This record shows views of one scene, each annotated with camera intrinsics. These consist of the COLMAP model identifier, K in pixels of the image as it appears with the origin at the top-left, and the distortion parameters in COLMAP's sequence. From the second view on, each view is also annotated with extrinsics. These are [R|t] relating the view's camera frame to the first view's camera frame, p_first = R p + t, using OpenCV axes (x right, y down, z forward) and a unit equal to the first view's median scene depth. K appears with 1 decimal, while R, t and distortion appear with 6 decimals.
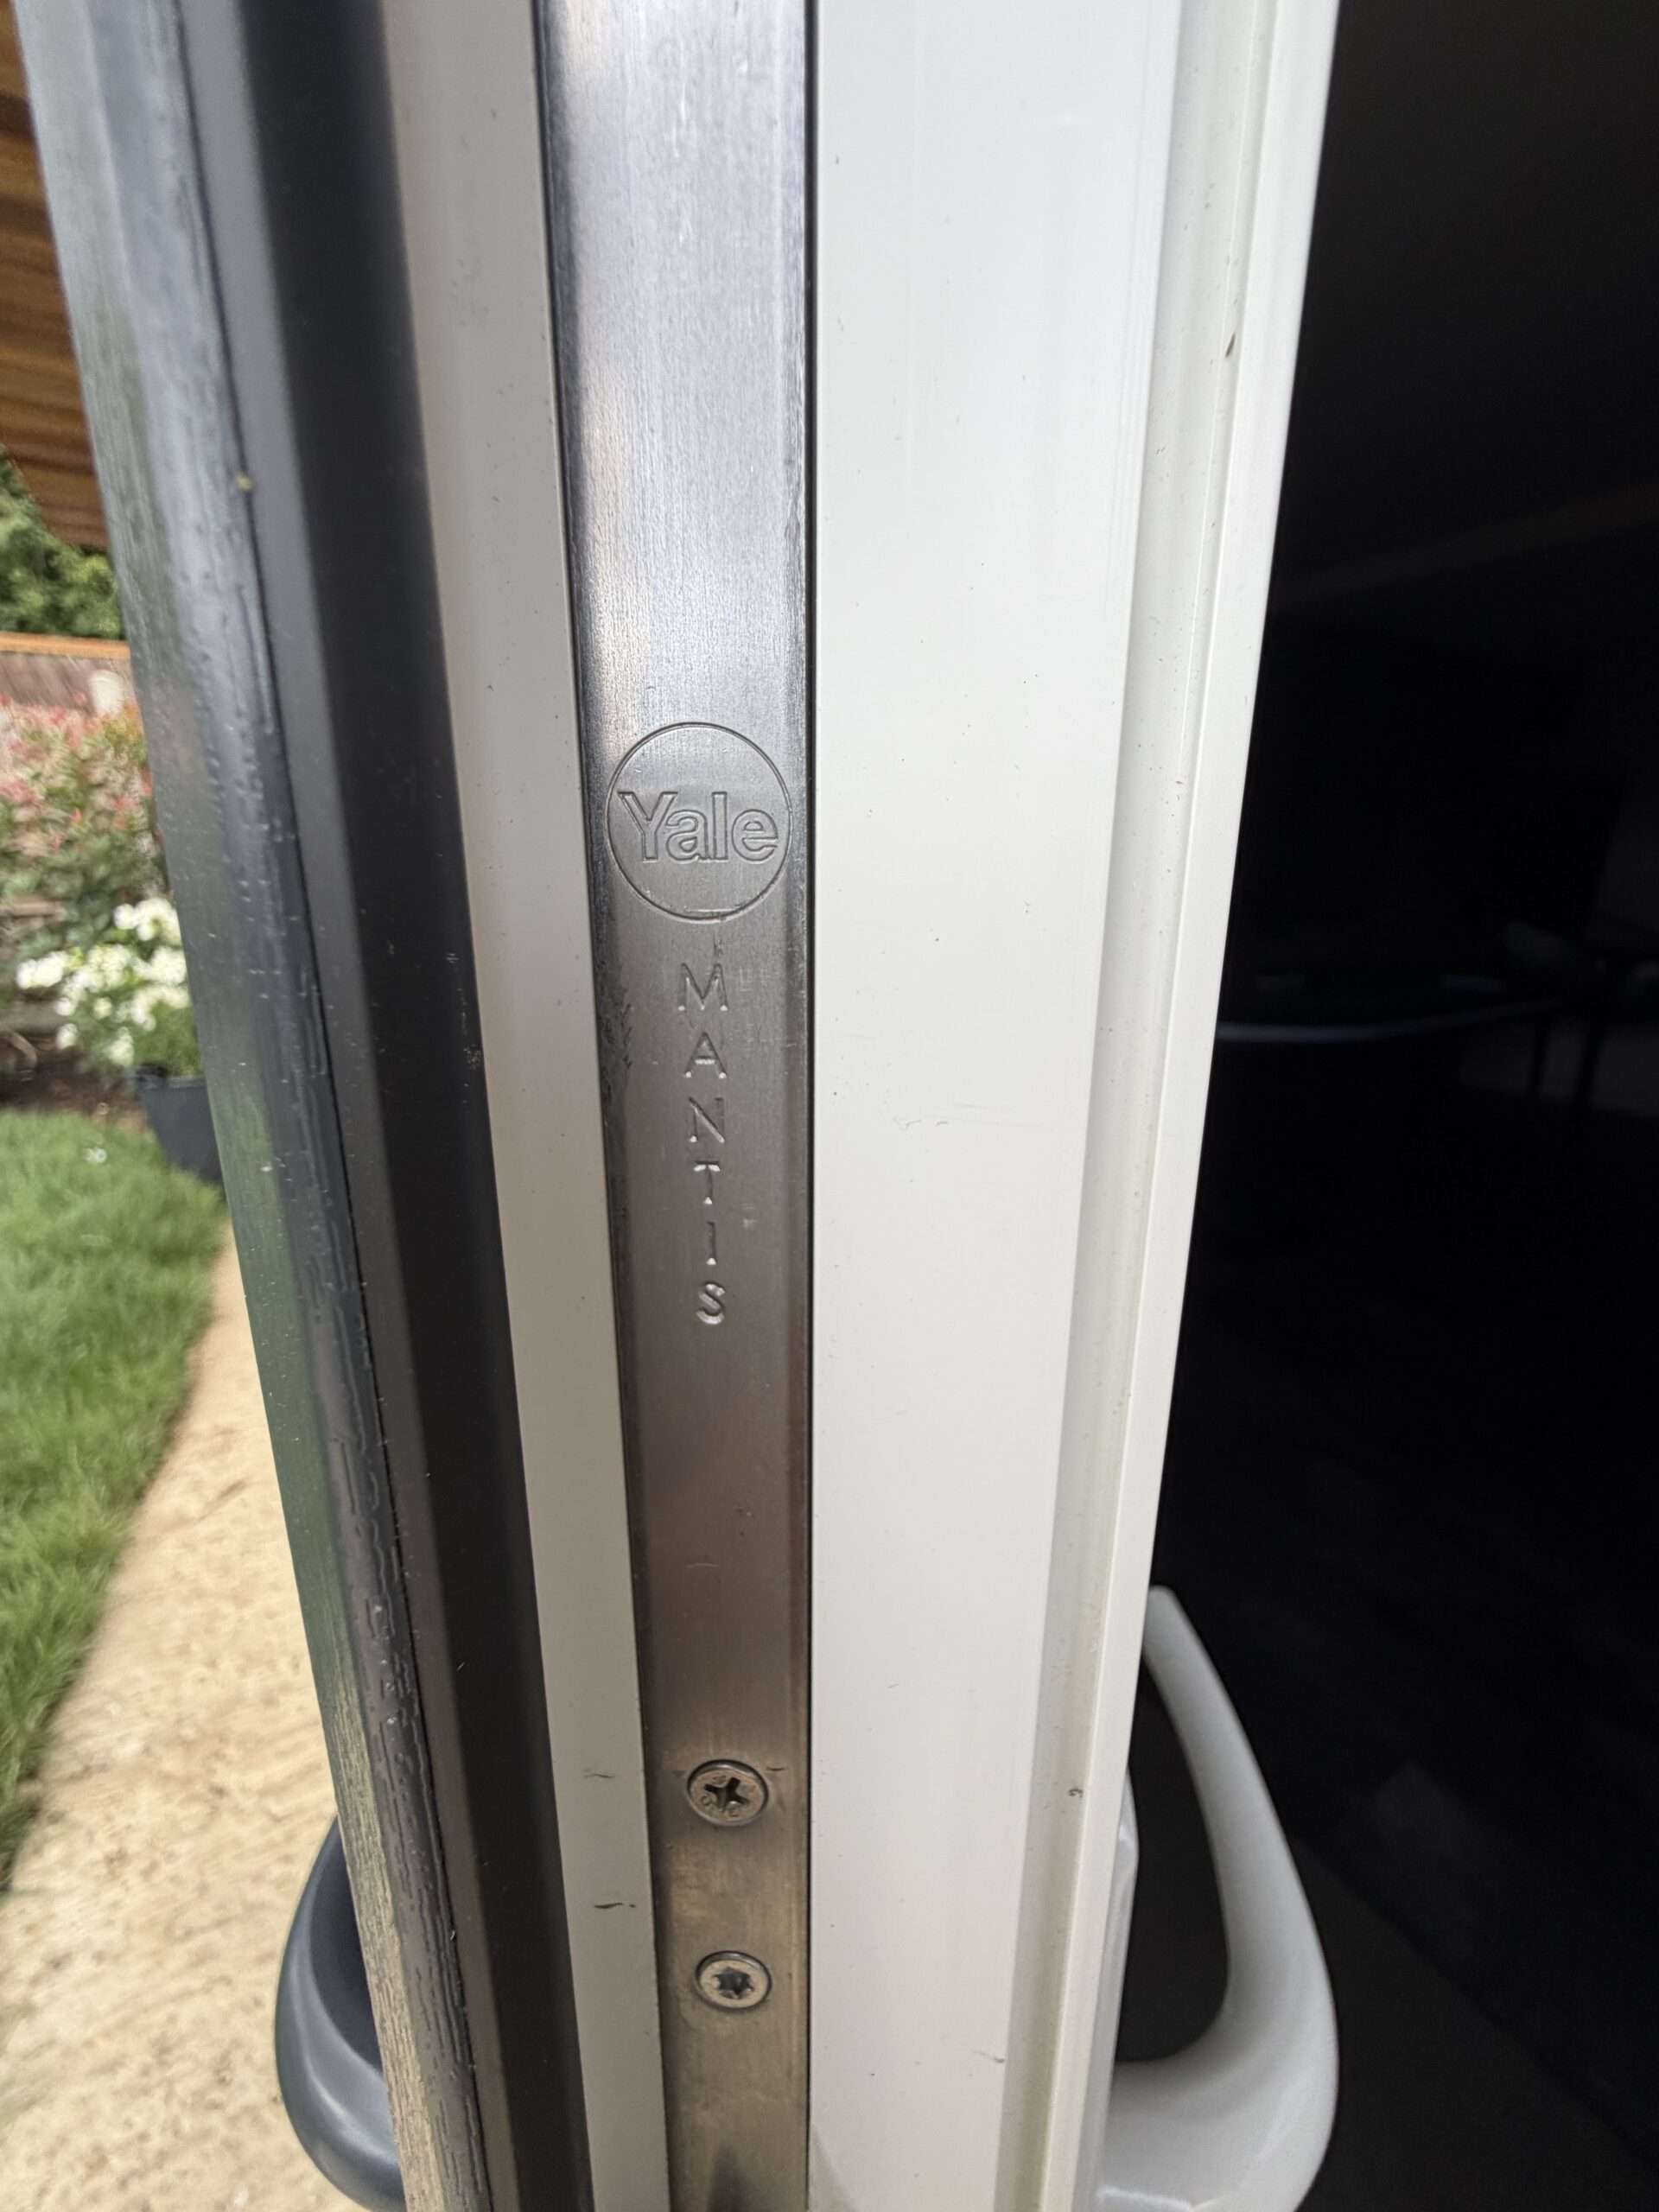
lens RADIAL K [[887.9, 0, 825.8], [0, 887.9, 1105.8], [0, 0, 1]] dist [-0.002699, 0.000005]
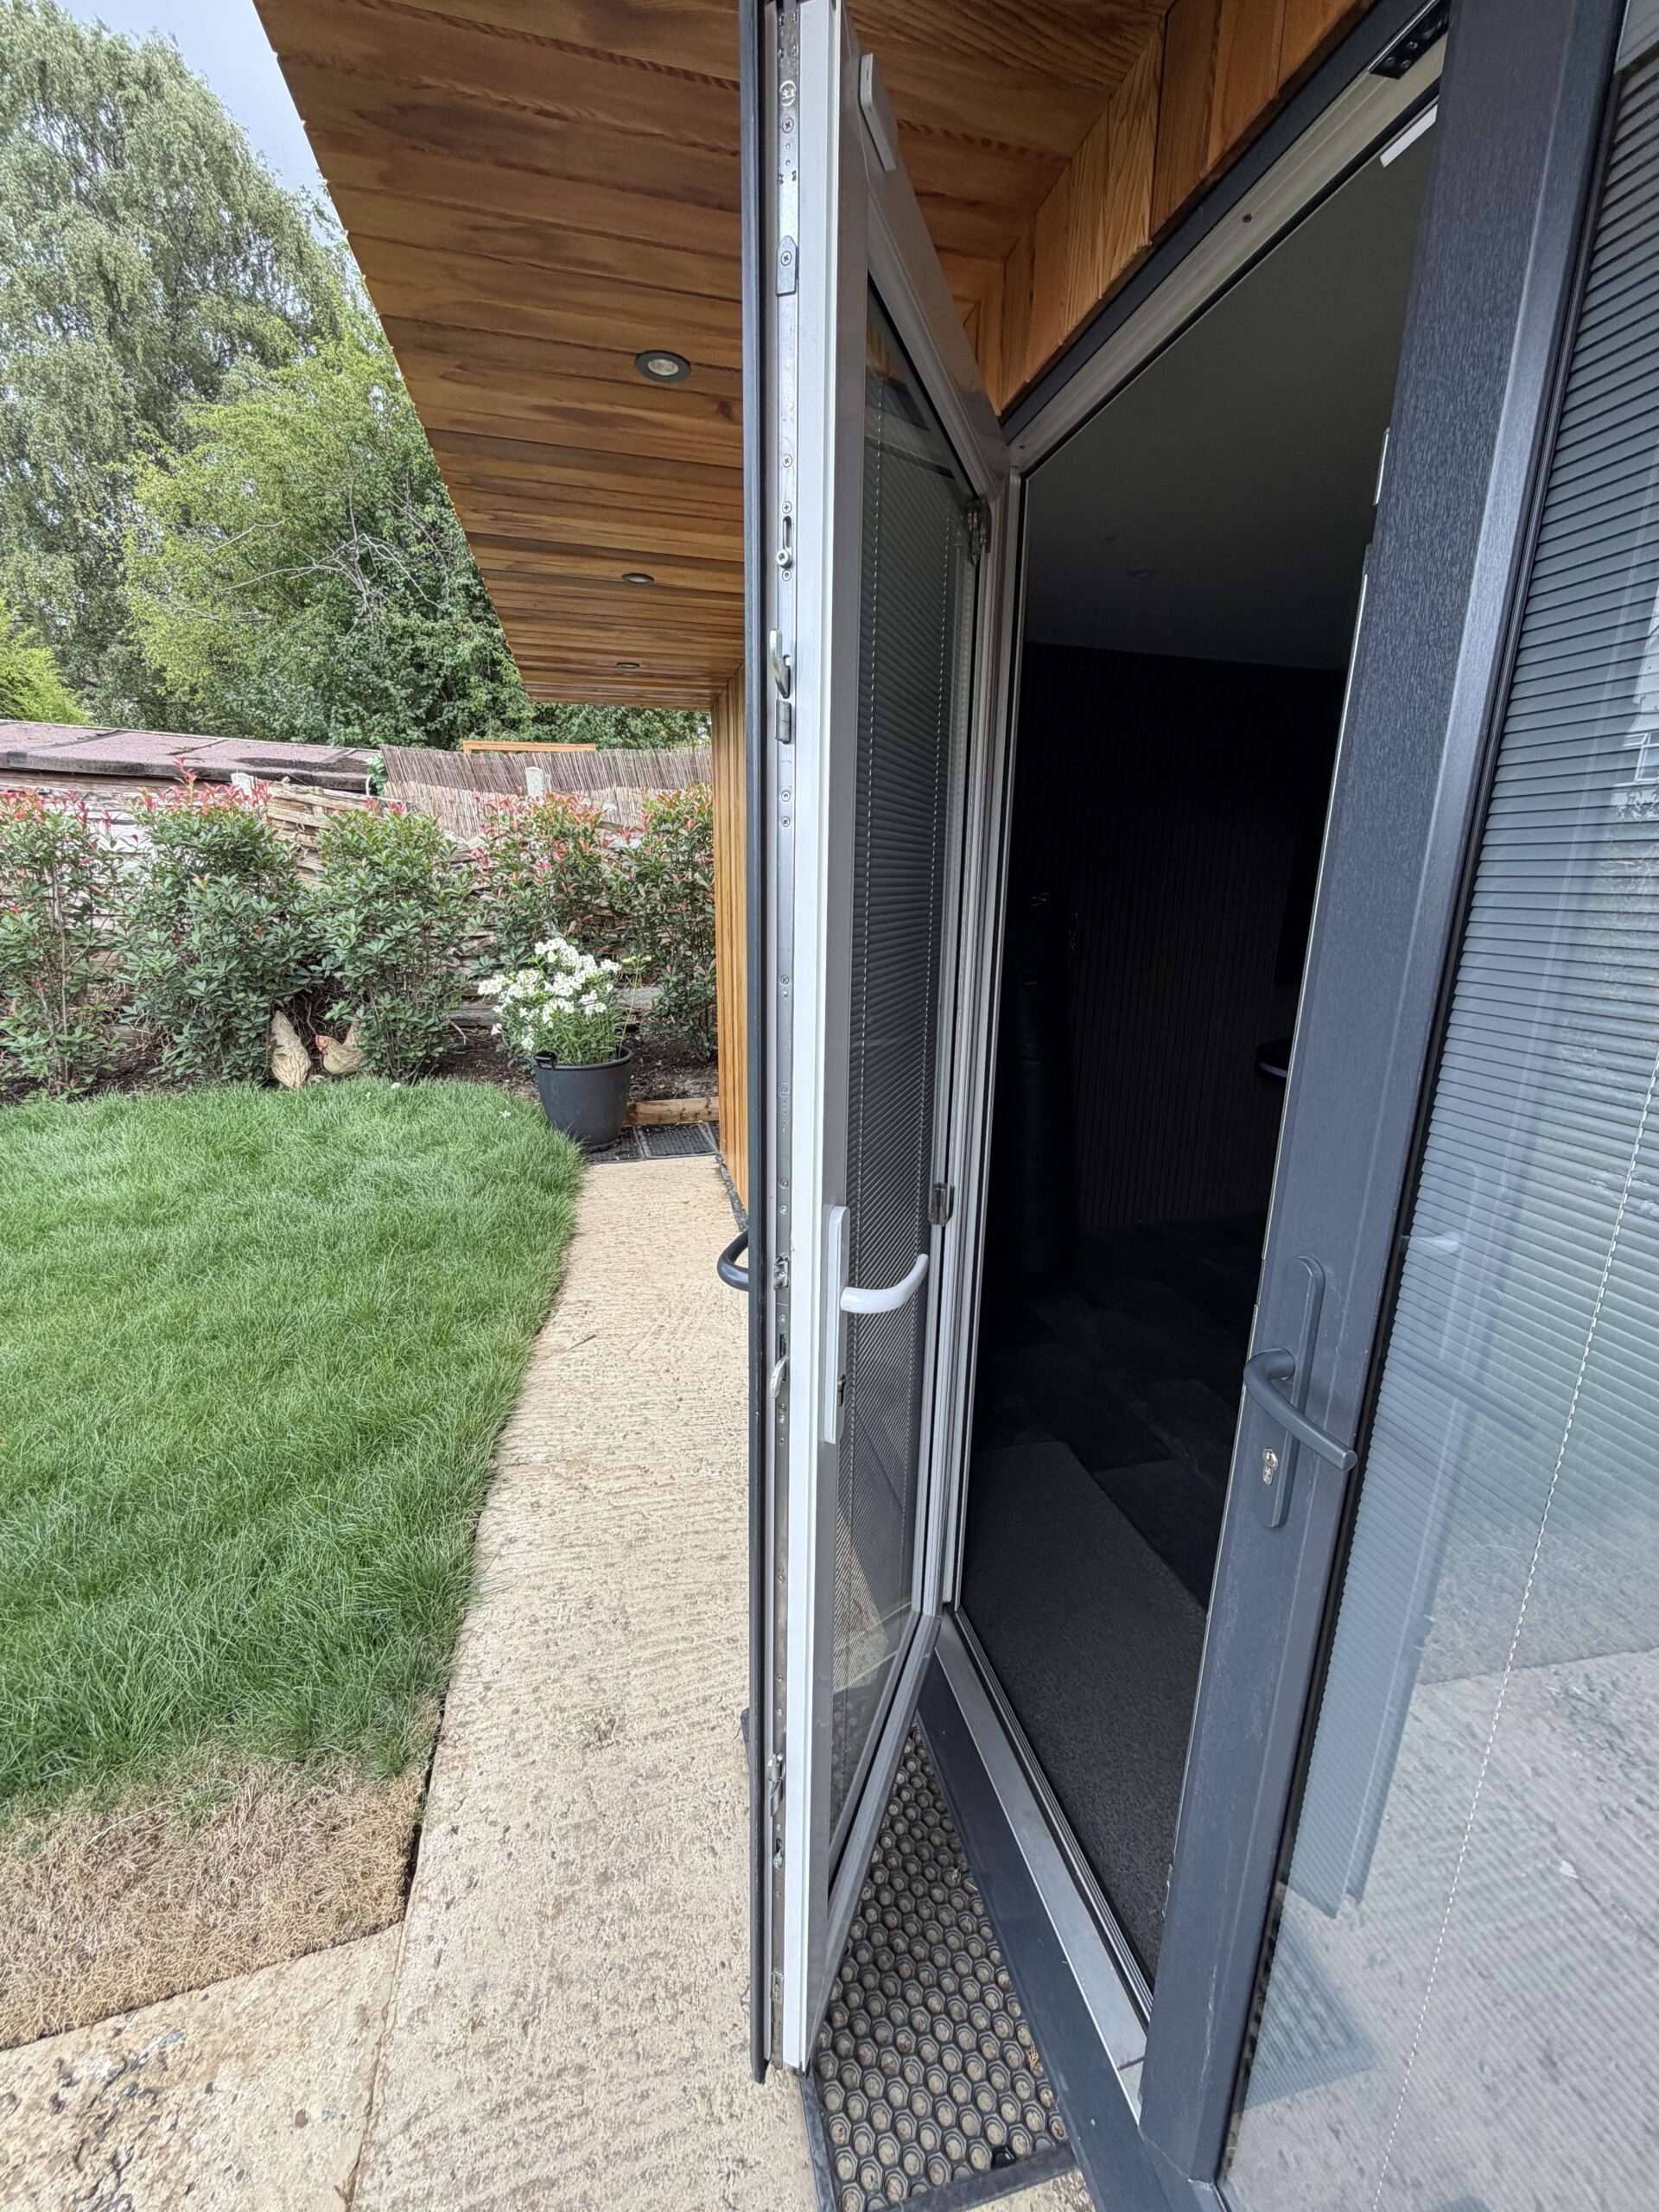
lens RADIAL K [[887.9, 0, 829.1], [0, 887.9, 1108.6], [0, 0, 1]] dist [-0.002699, 0.000005]
pose [[0.953536, 0.083901, -0.289361, 0.123950], [-0.086228, 0.996264, 0.004721, -0.004921], [0.288676, 0.020449, 0.957209, -0.321770]]
